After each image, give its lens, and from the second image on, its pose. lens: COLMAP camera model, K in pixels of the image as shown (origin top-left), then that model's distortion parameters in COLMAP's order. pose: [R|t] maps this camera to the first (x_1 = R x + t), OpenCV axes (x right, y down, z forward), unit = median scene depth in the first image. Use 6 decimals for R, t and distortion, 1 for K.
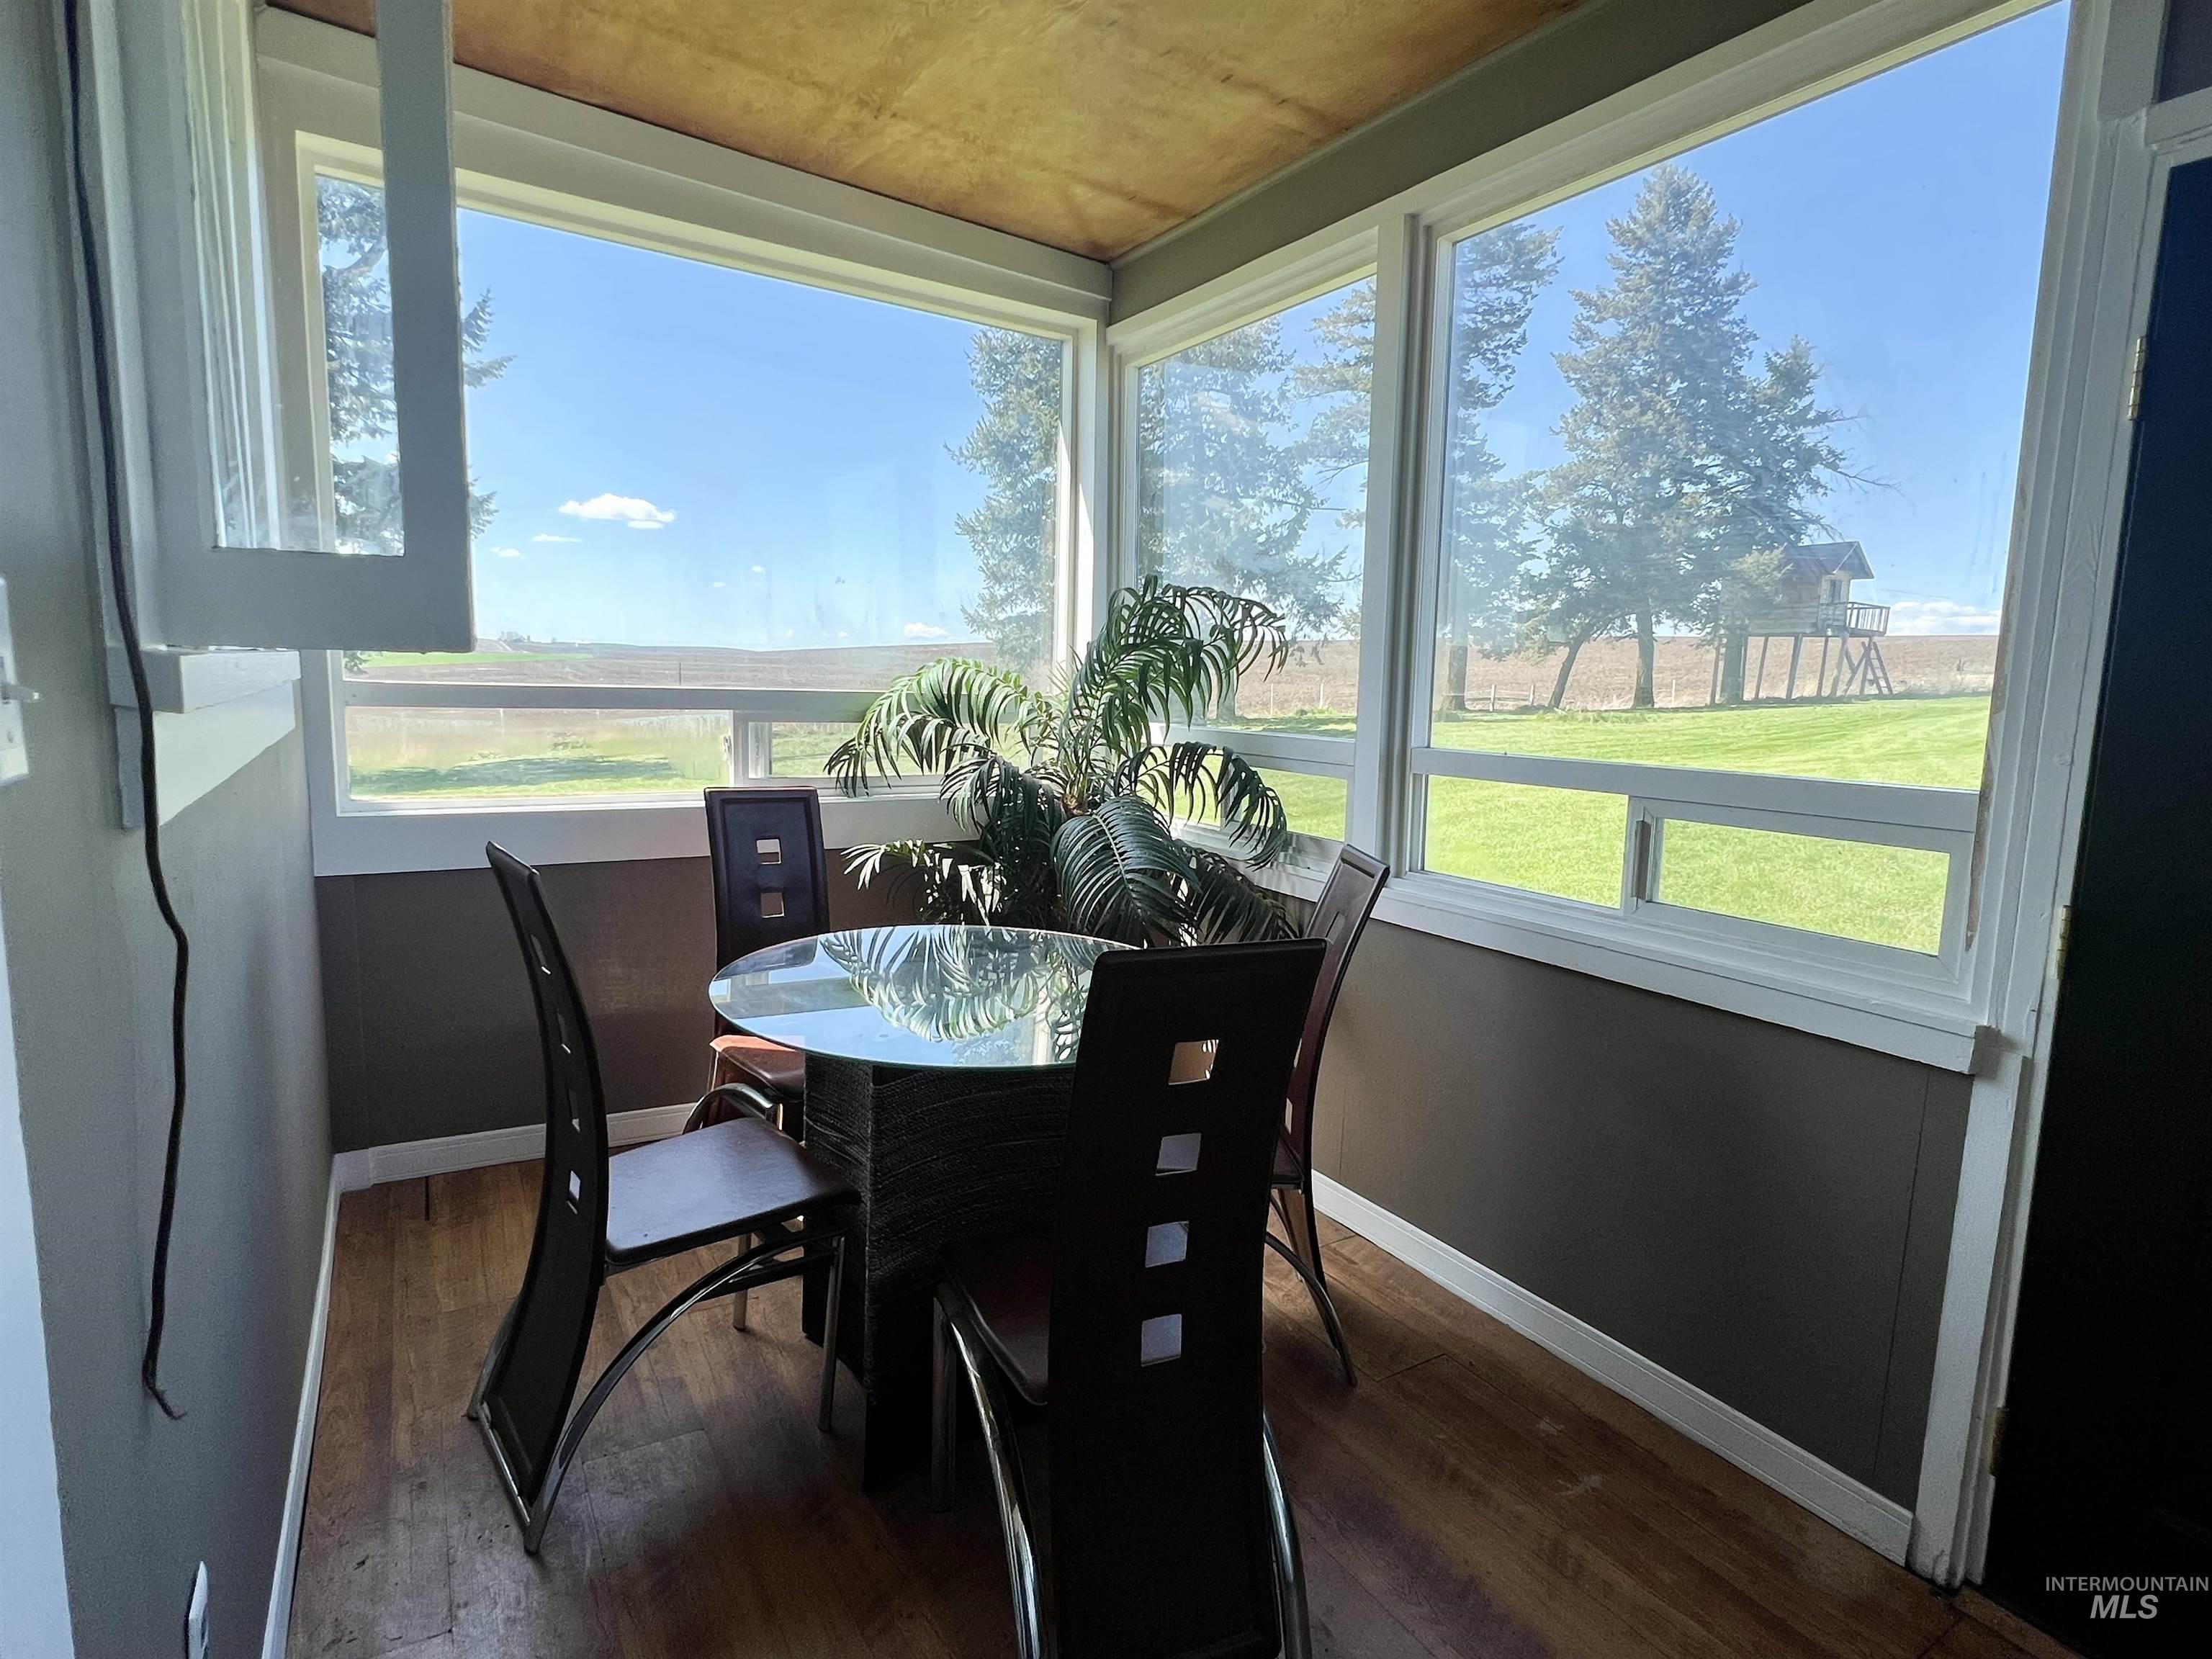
lens RADIAL K [[1115.4, 0, 1098.3], [0, 1115.4, 824.8], [0, 0, 1]] dist [-0.003006, -0.000479]
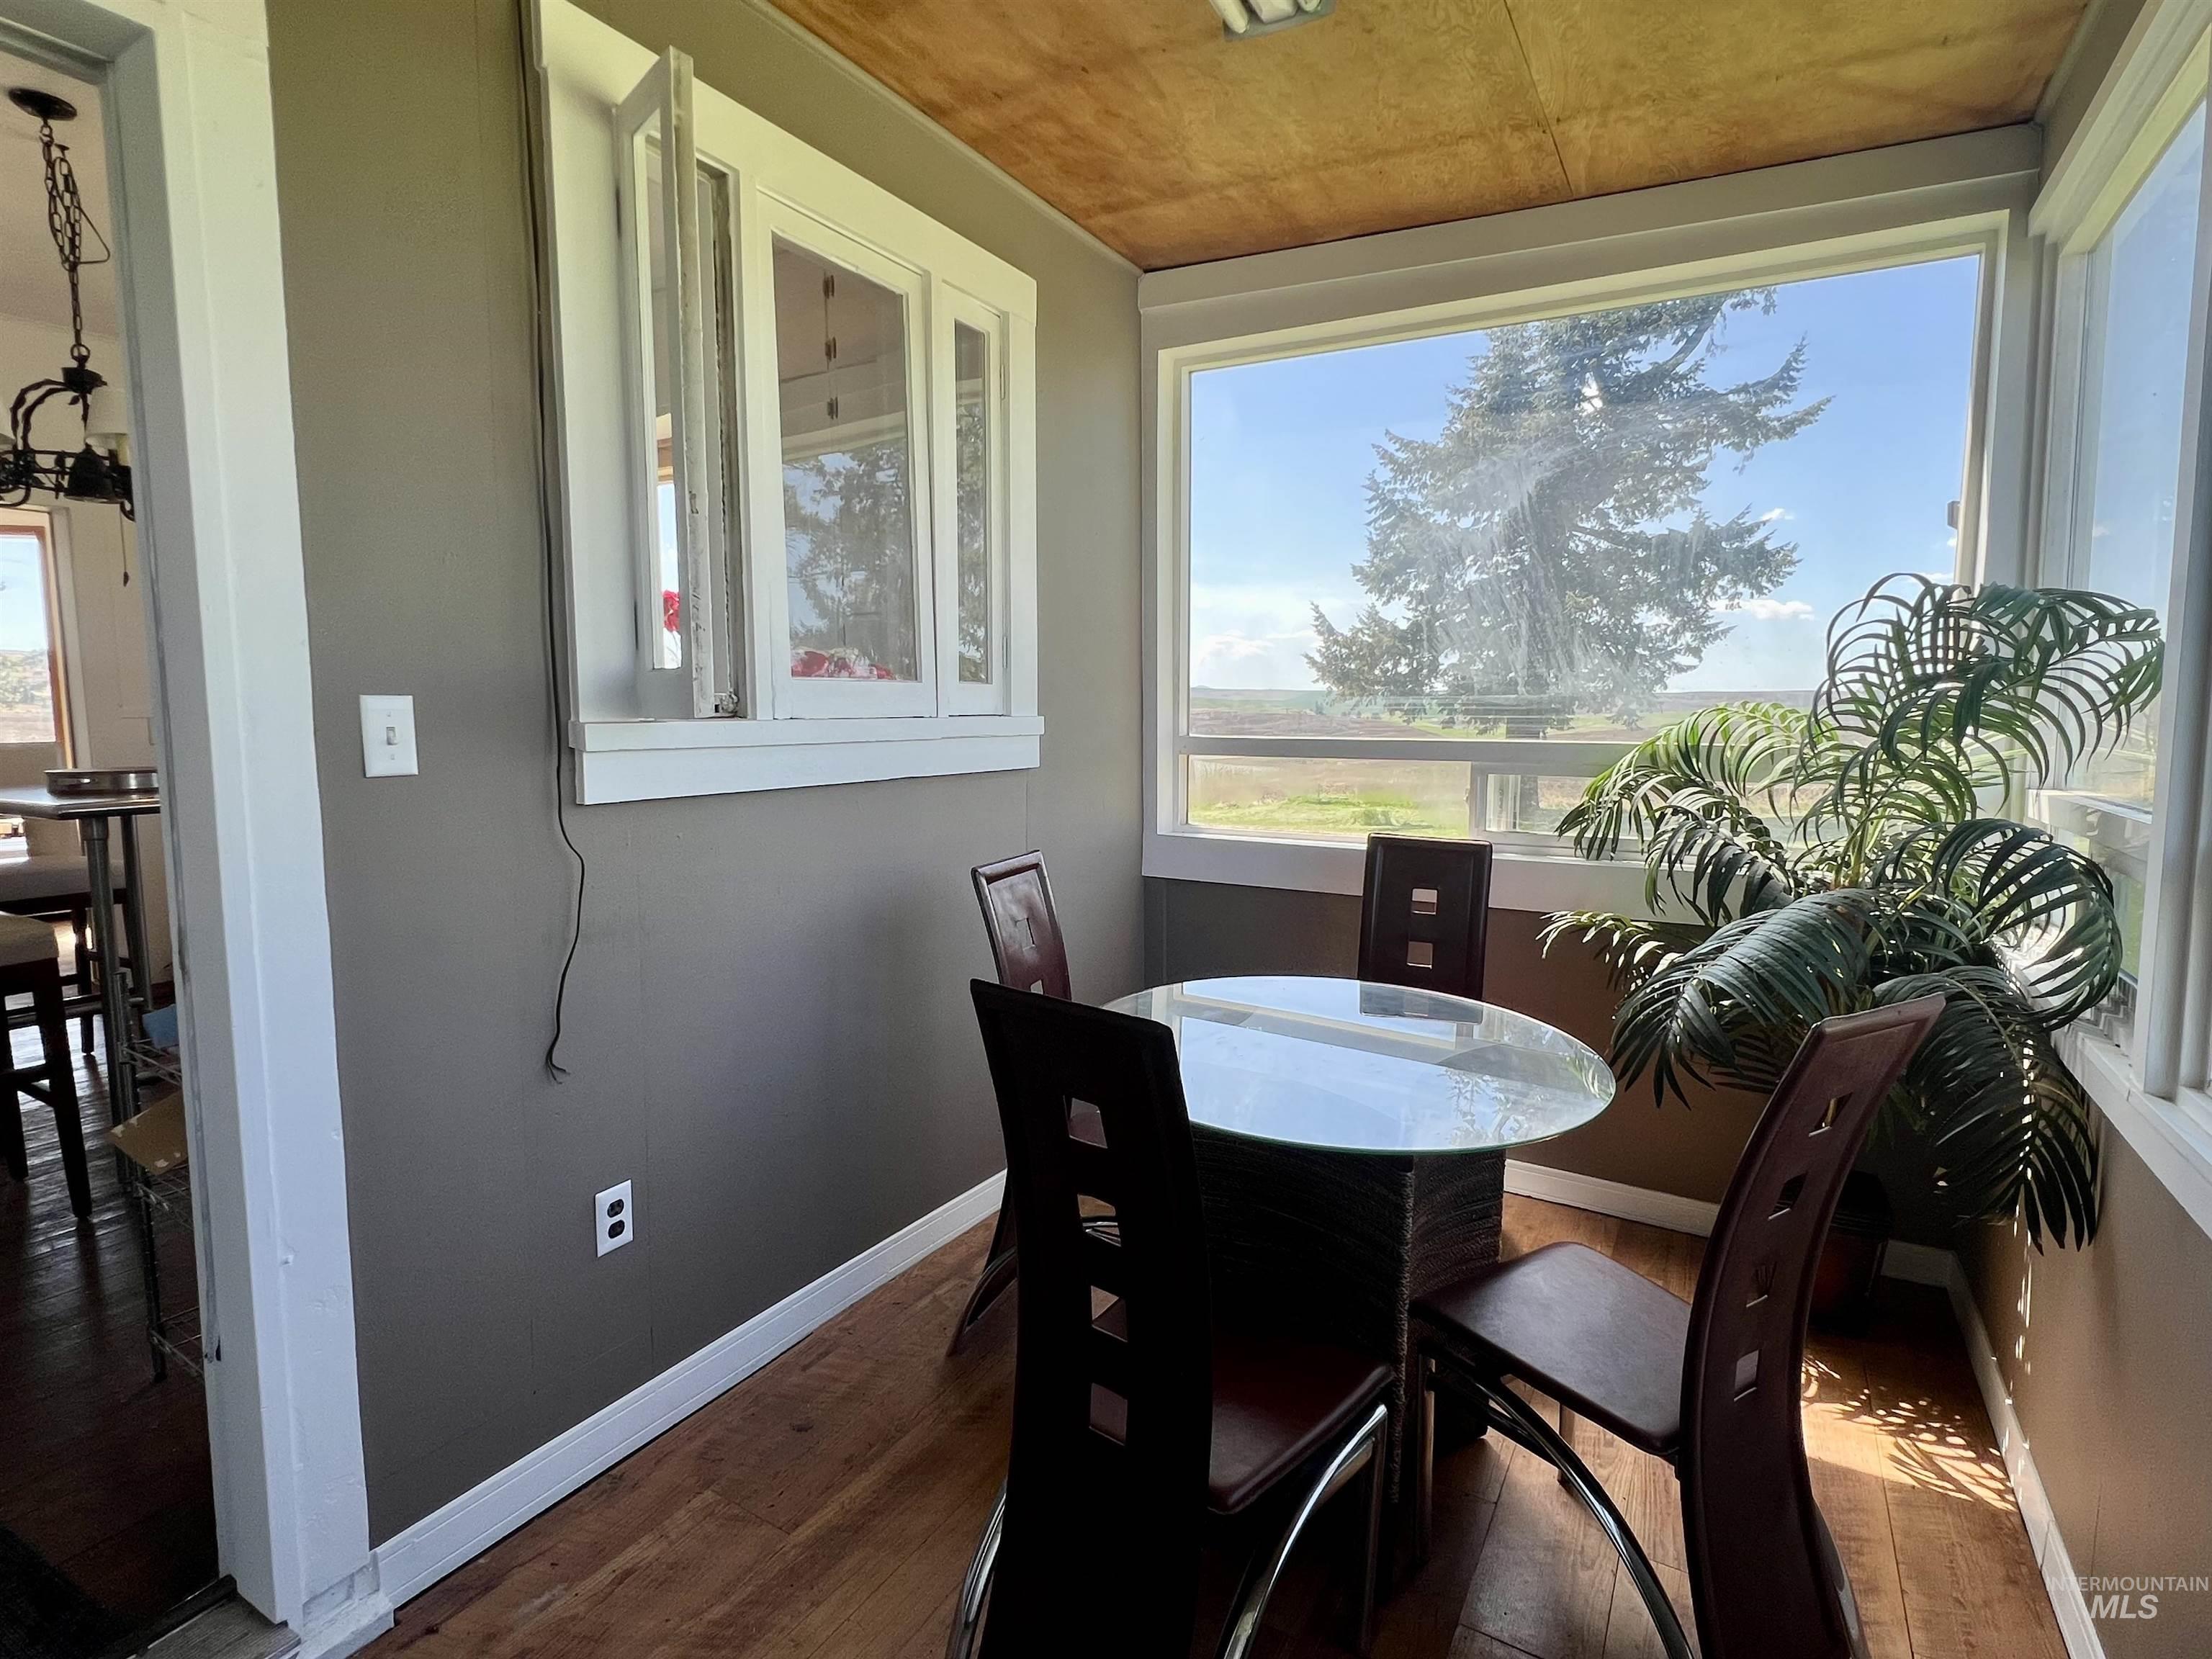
lens RADIAL K [[1115.4, 0, 1092.4], [0, 1115.4, 821.1], [0, 0, 1]] dist [-0.003006, -0.000479]
pose [[0.469765, 0.059813, -0.880763, 0.394494], [-0.105371, 0.994368, 0.011327, -0.024491], [0.876480, 0.087486, 0.473422, 0.226539]]
